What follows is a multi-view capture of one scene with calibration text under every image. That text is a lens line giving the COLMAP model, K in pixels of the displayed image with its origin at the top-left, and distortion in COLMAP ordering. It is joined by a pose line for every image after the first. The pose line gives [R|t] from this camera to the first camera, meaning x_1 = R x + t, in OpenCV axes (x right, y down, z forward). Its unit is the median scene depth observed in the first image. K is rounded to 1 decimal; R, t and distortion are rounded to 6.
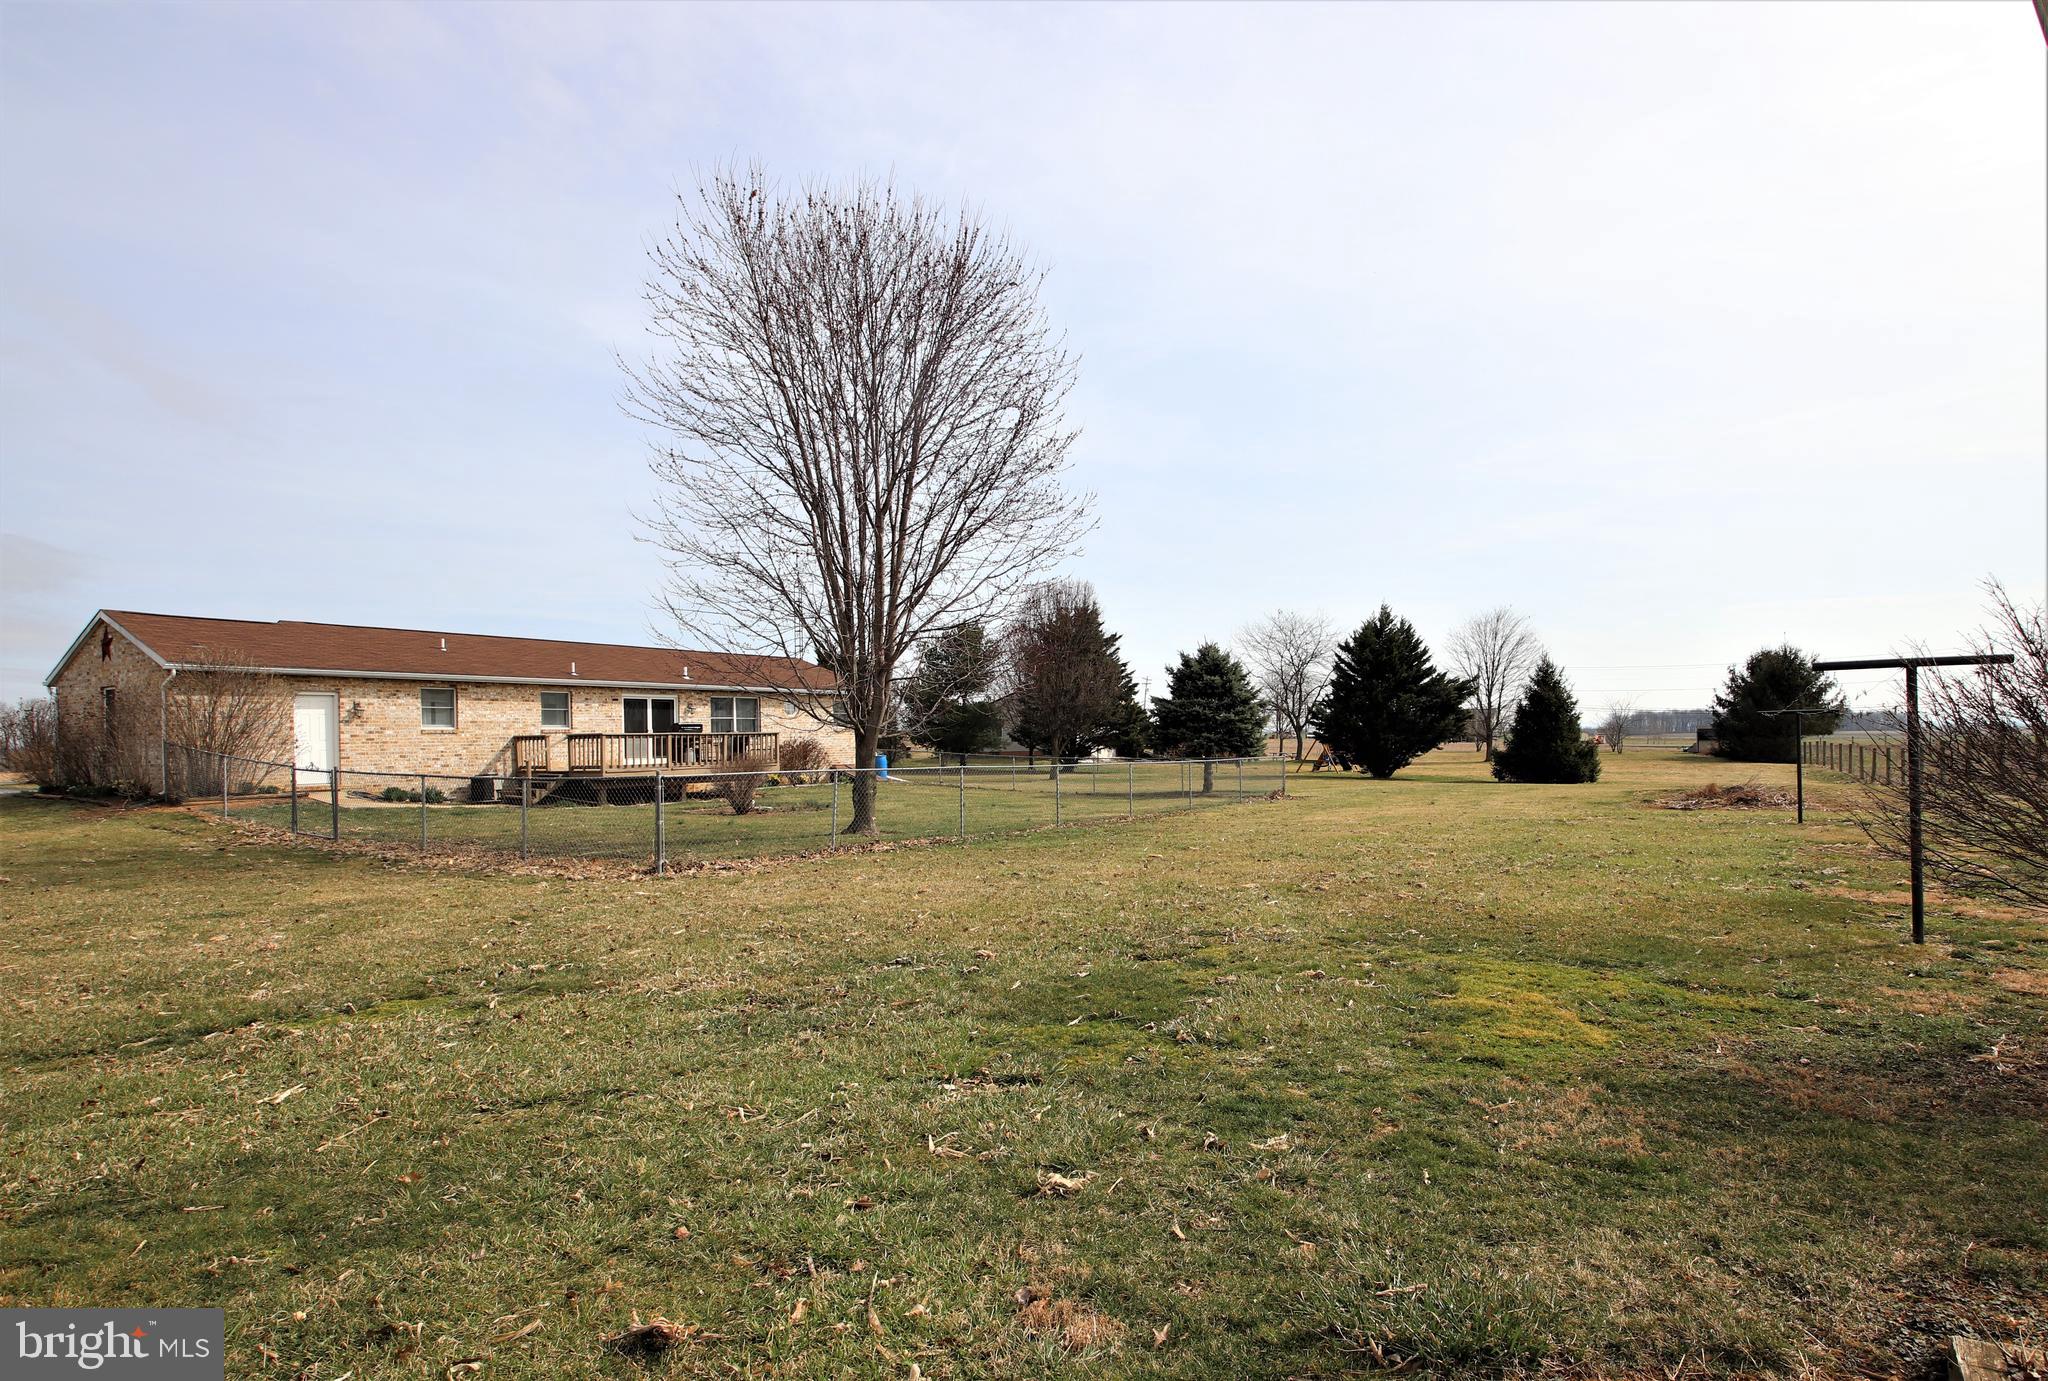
lens RADIAL K [[1044.7, 0, 1032.7], [0, 1044.7, 738.6], [0, 0, 1]] dist [-0.001405, -0.000067]
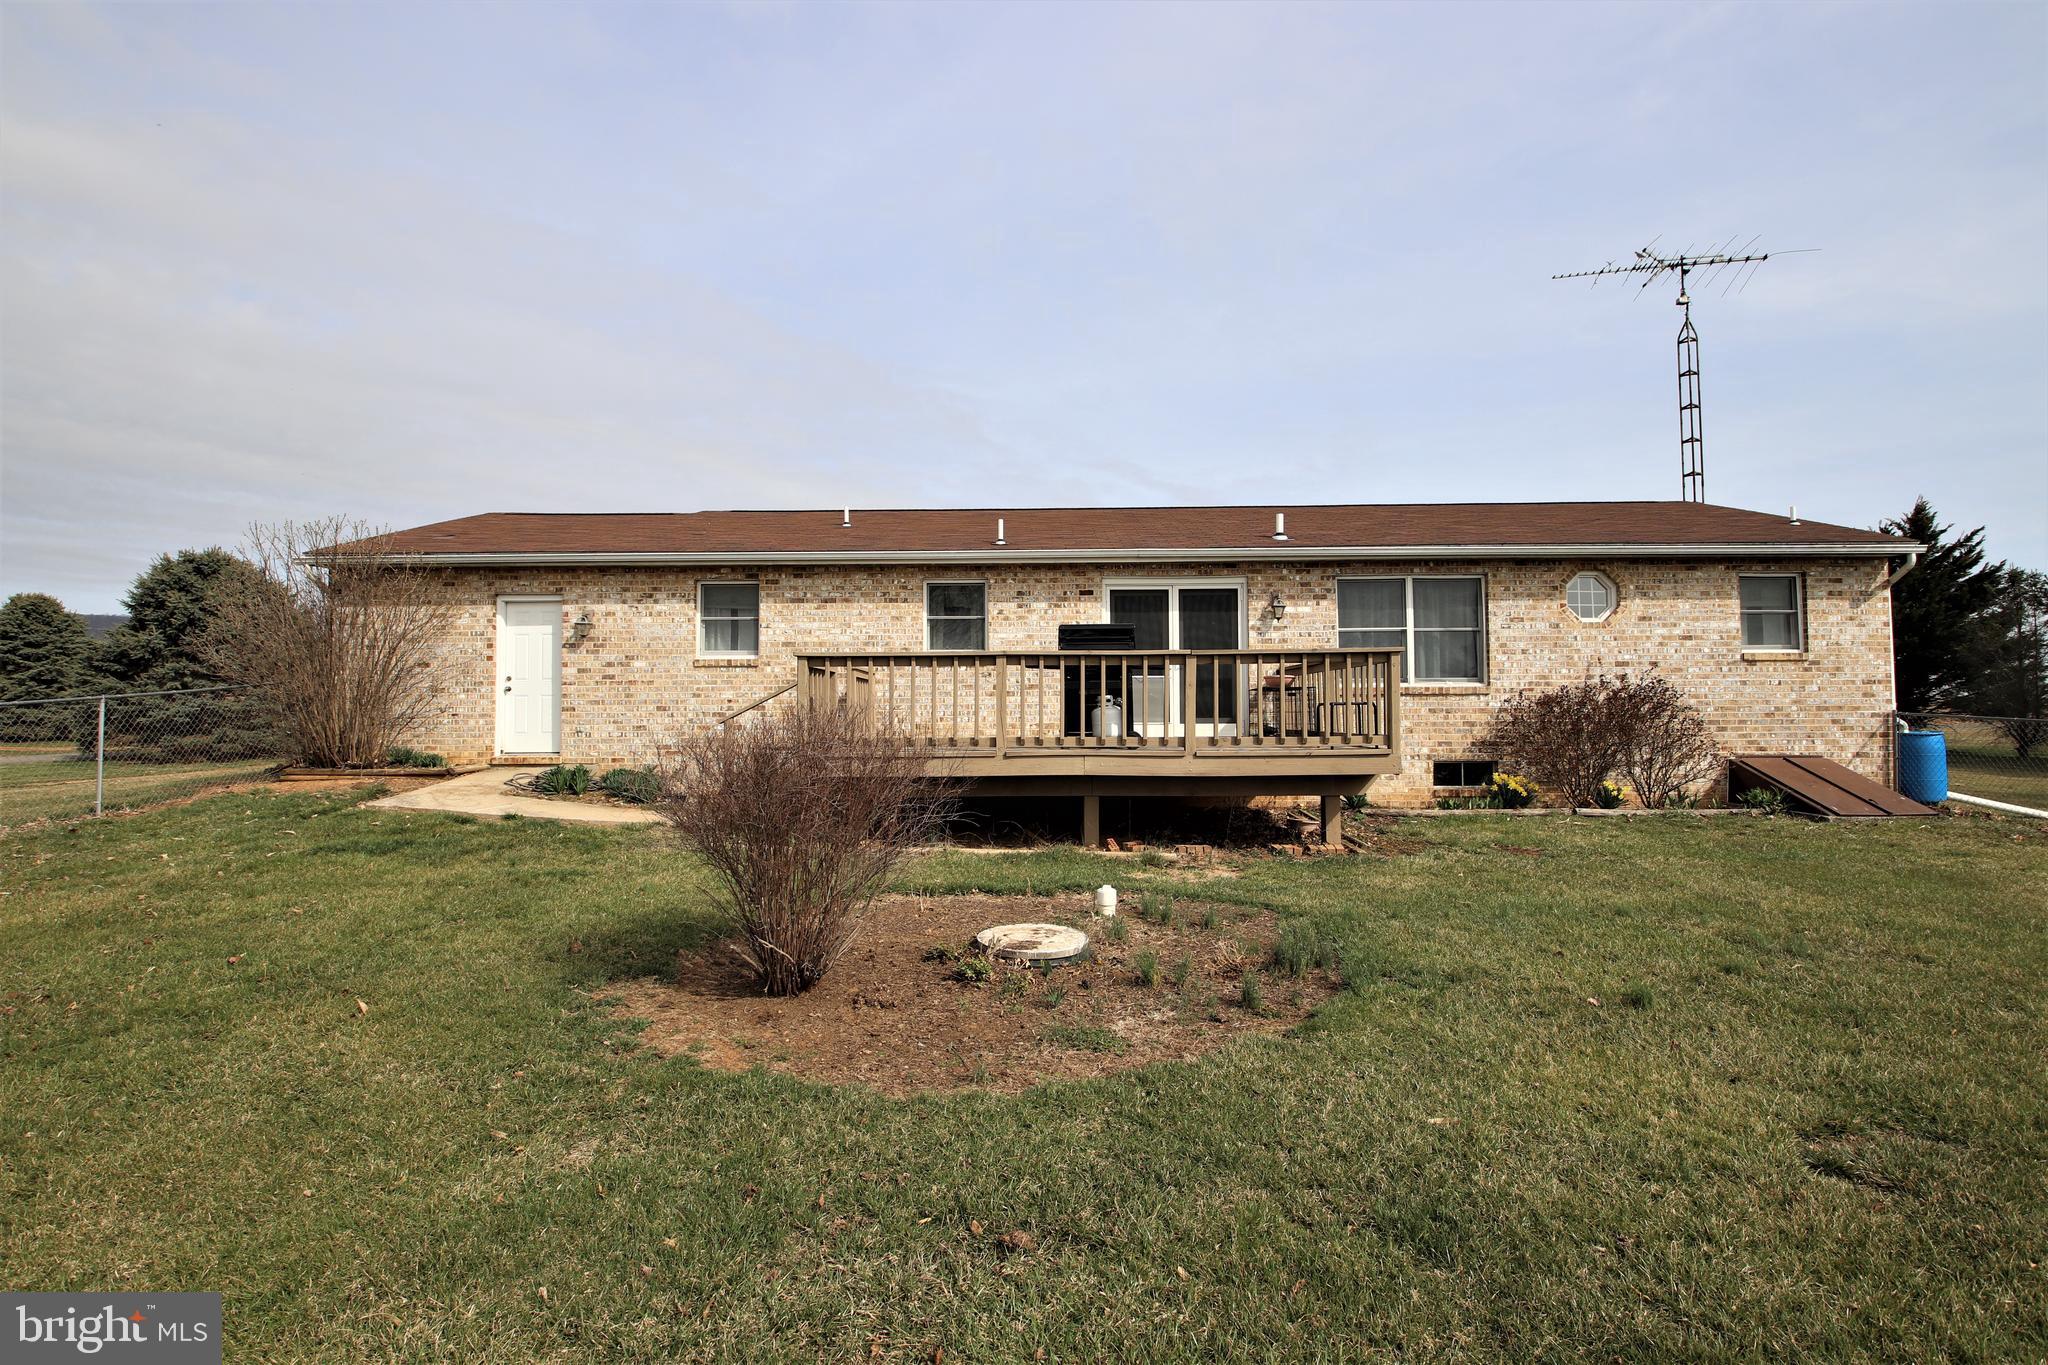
lens RADIAL K [[963.6, 0, 1019.8], [0, 963.6, 679.7], [0, 0, 1]] dist [0.029345, -0.038876]
pose [[0.570424, -0.019683, -0.821114, -0.081566], [-0.007135, 0.999556, -0.028918, 0.014428], [0.821319, 0.022354, 0.570031, 0.820386]]
